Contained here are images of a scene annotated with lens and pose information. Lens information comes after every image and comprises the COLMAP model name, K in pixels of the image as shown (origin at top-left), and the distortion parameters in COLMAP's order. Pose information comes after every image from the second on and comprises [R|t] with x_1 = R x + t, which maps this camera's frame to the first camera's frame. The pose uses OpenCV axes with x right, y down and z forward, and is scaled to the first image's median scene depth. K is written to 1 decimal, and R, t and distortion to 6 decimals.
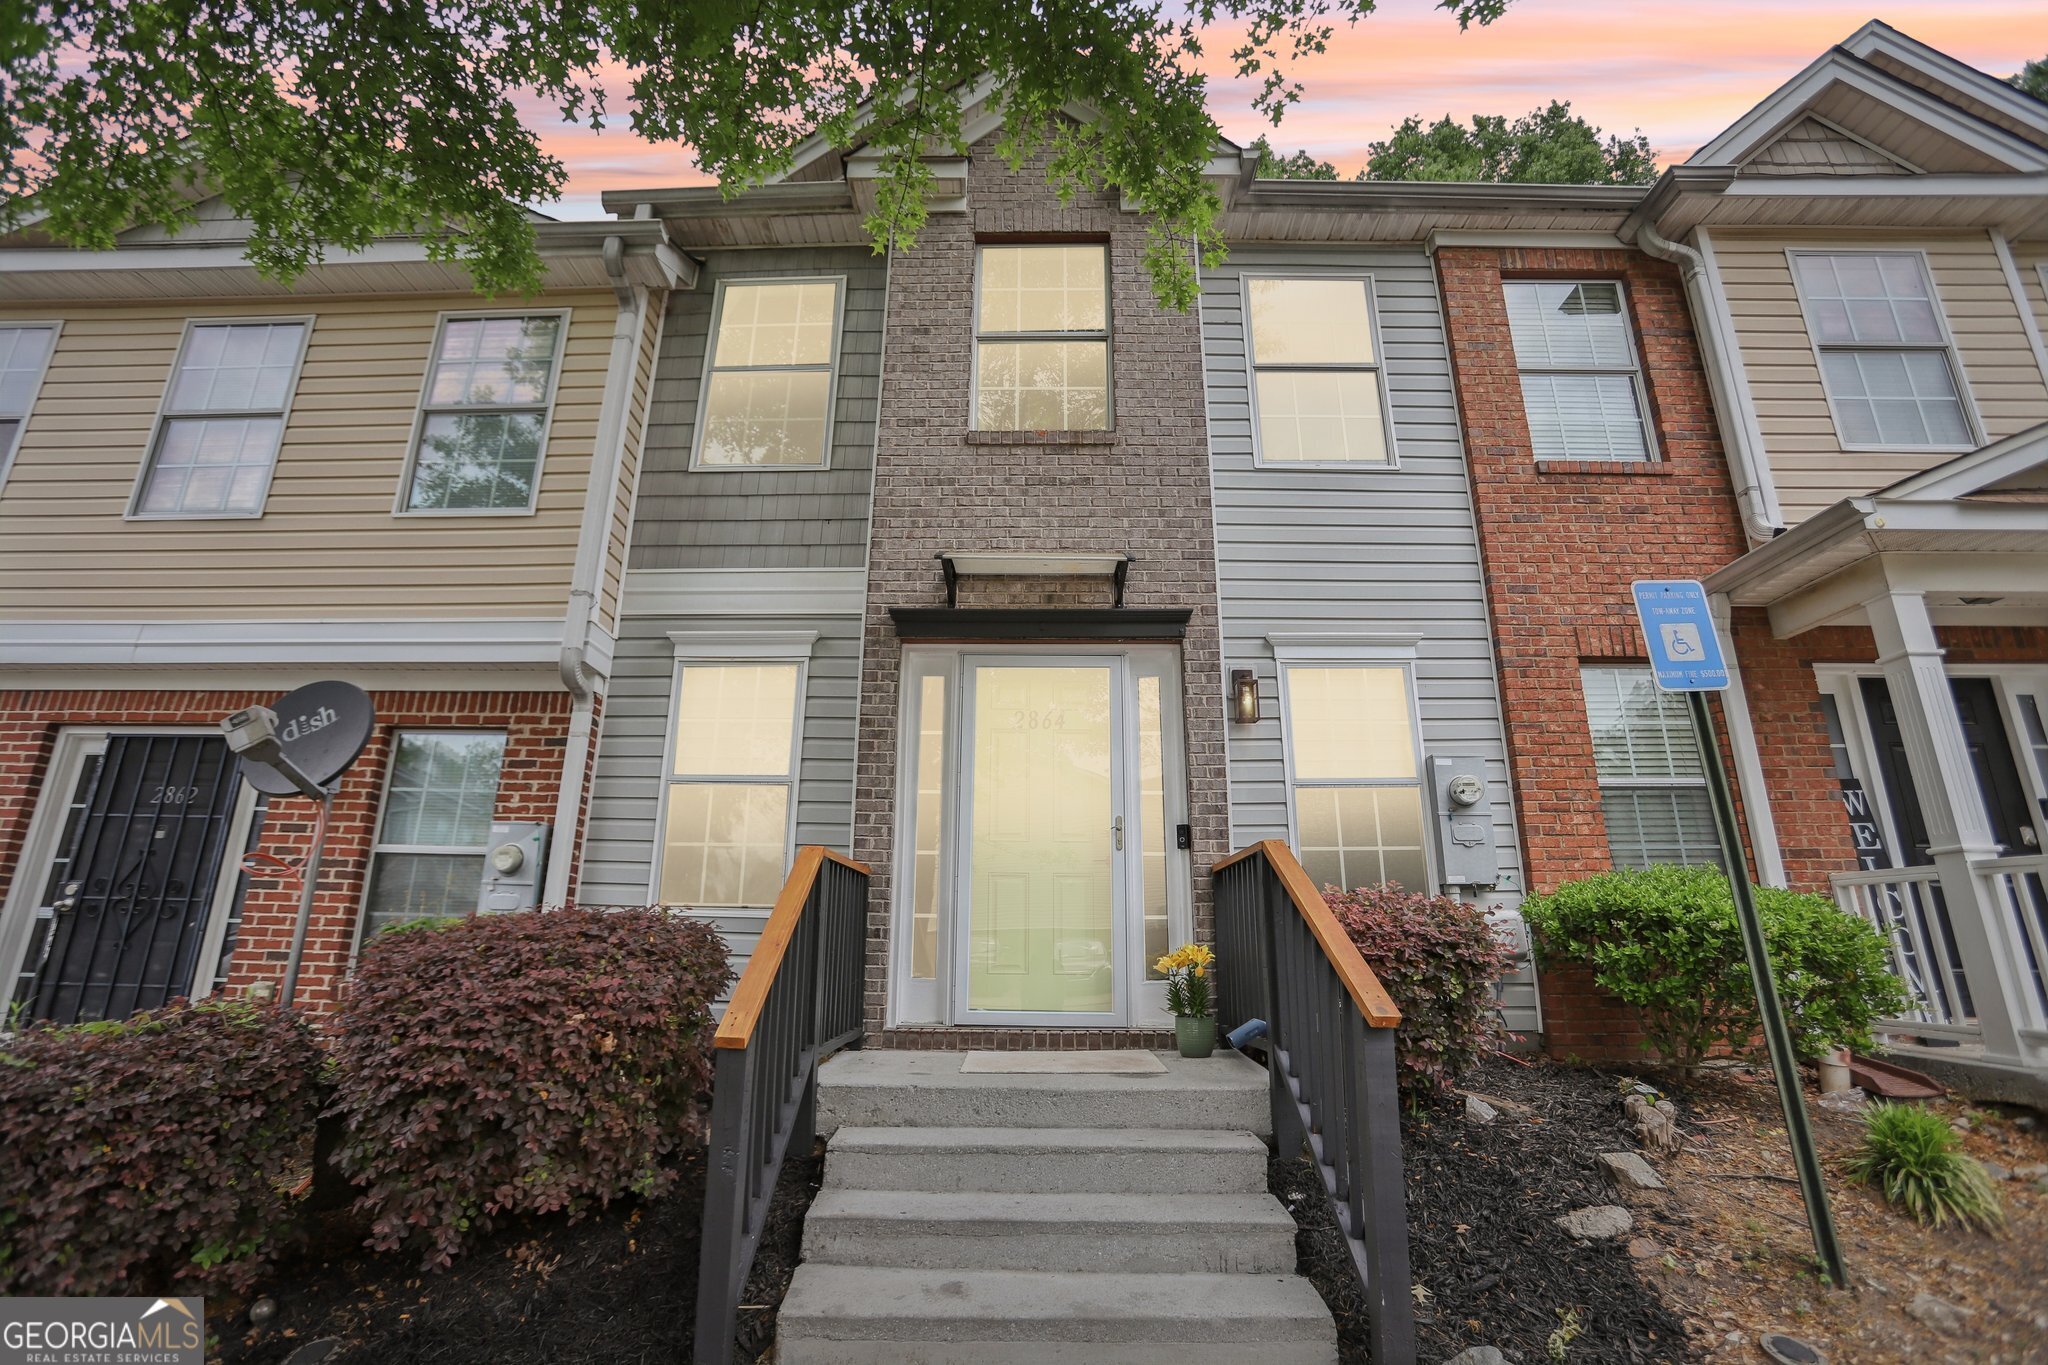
lens RADIAL K [[930.4, 0, 1059.5], [0, 930.4, 686.9], [0, 0, 1]] dist [-0.054326, 0.024475]
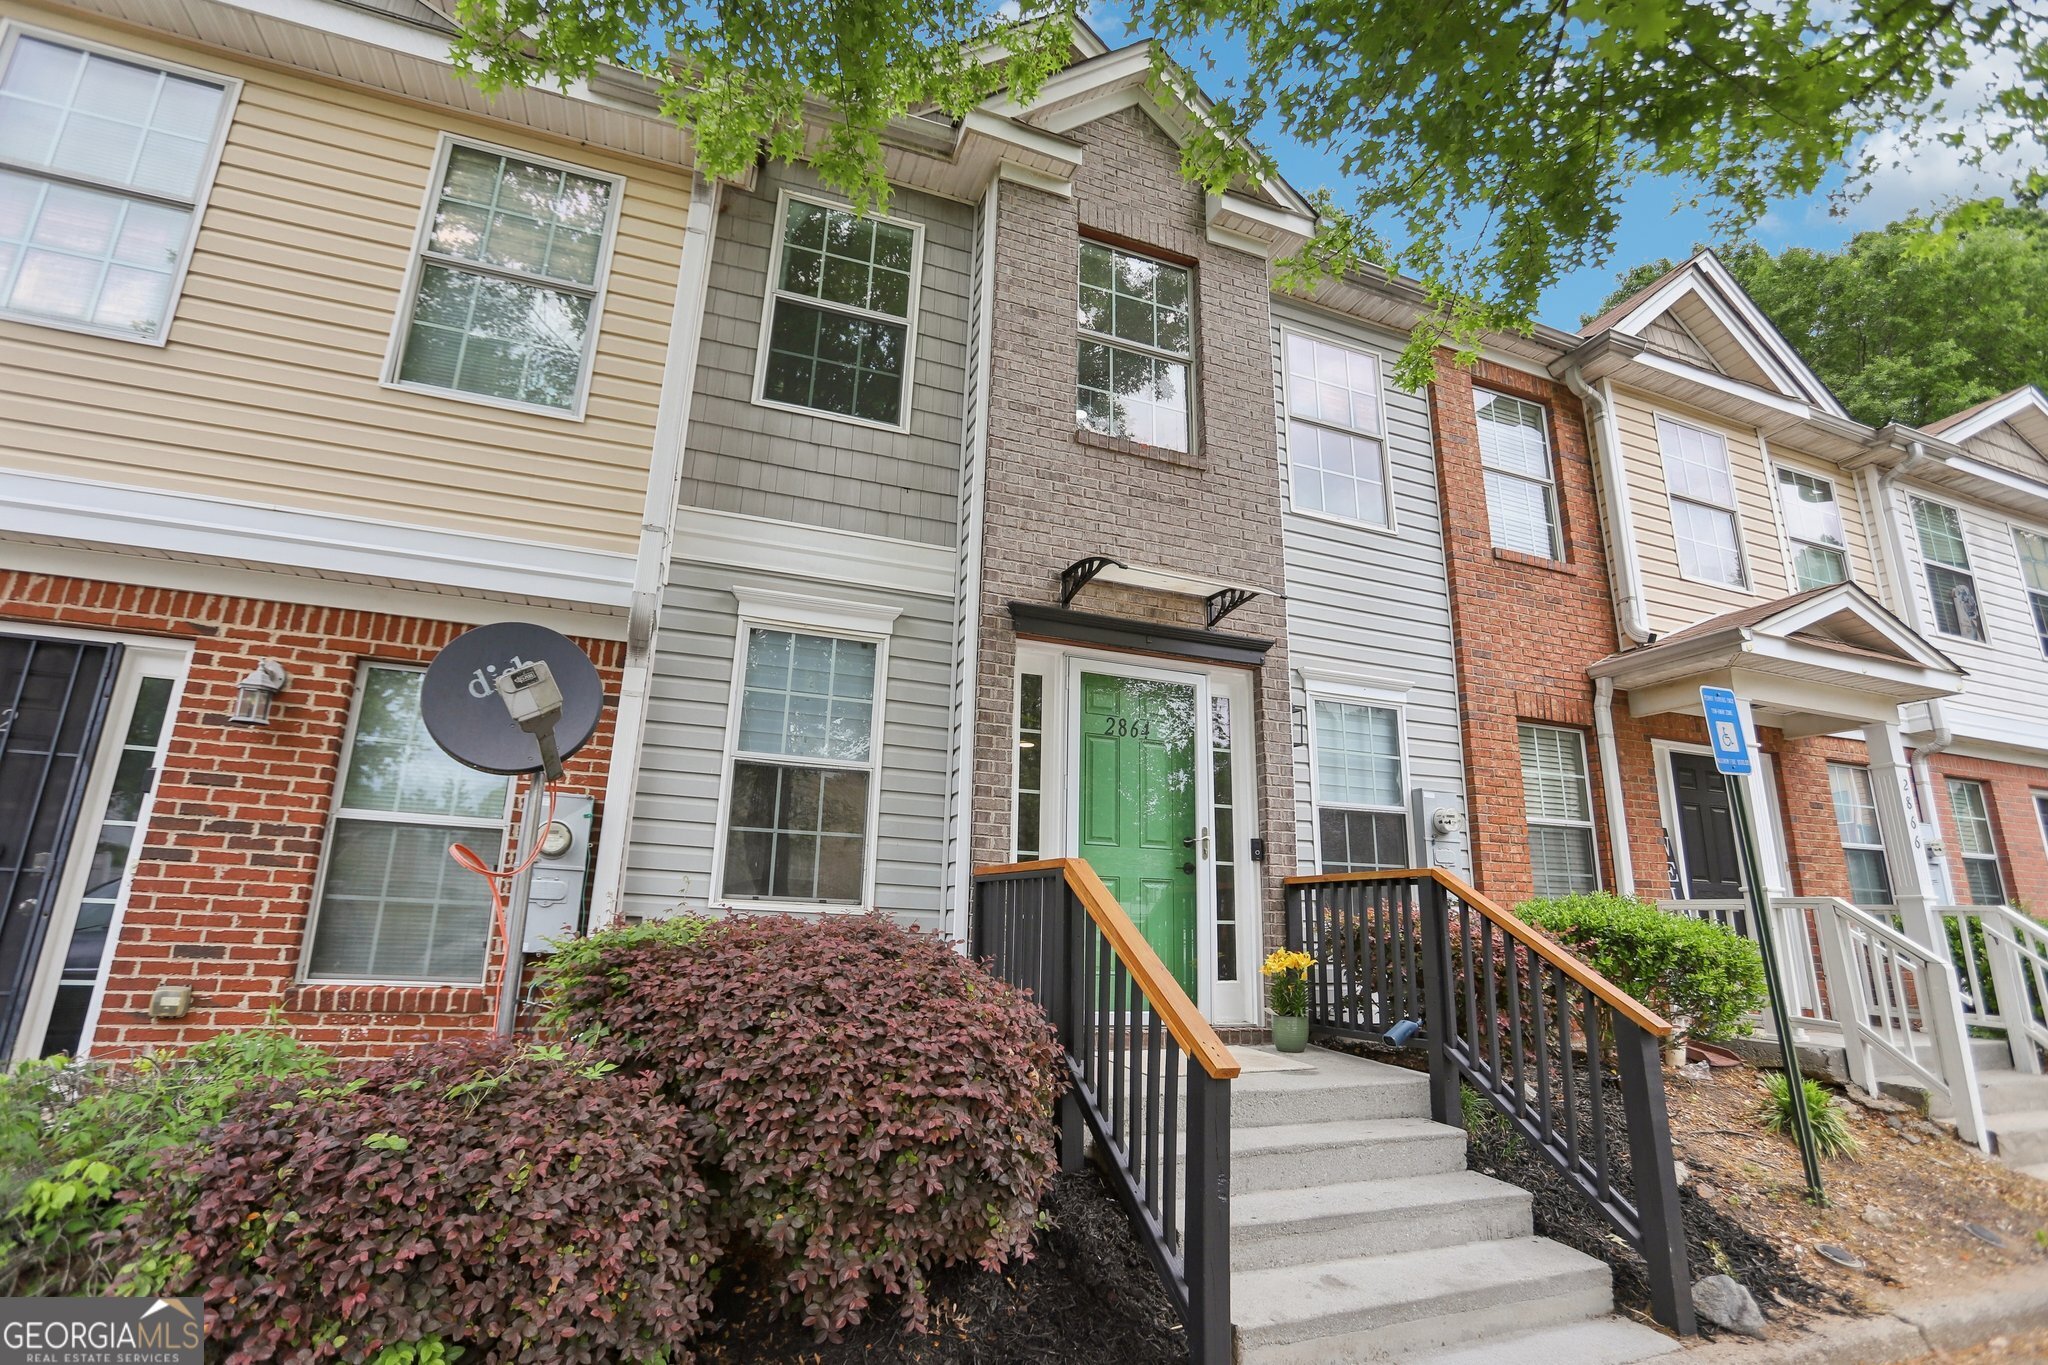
lens RADIAL K [[946.3, 0, 1015.2], [0, 946.3, 681.3], [0, 0, 1]] dist [-0.052702, 0.025343]
pose [[0.931553, 0.108809, 0.346944, -0.499779], [-0.120681, 0.992610, 0.012726, -0.013900], [-0.342995, -0.053724, 0.937800, 0.065452]]
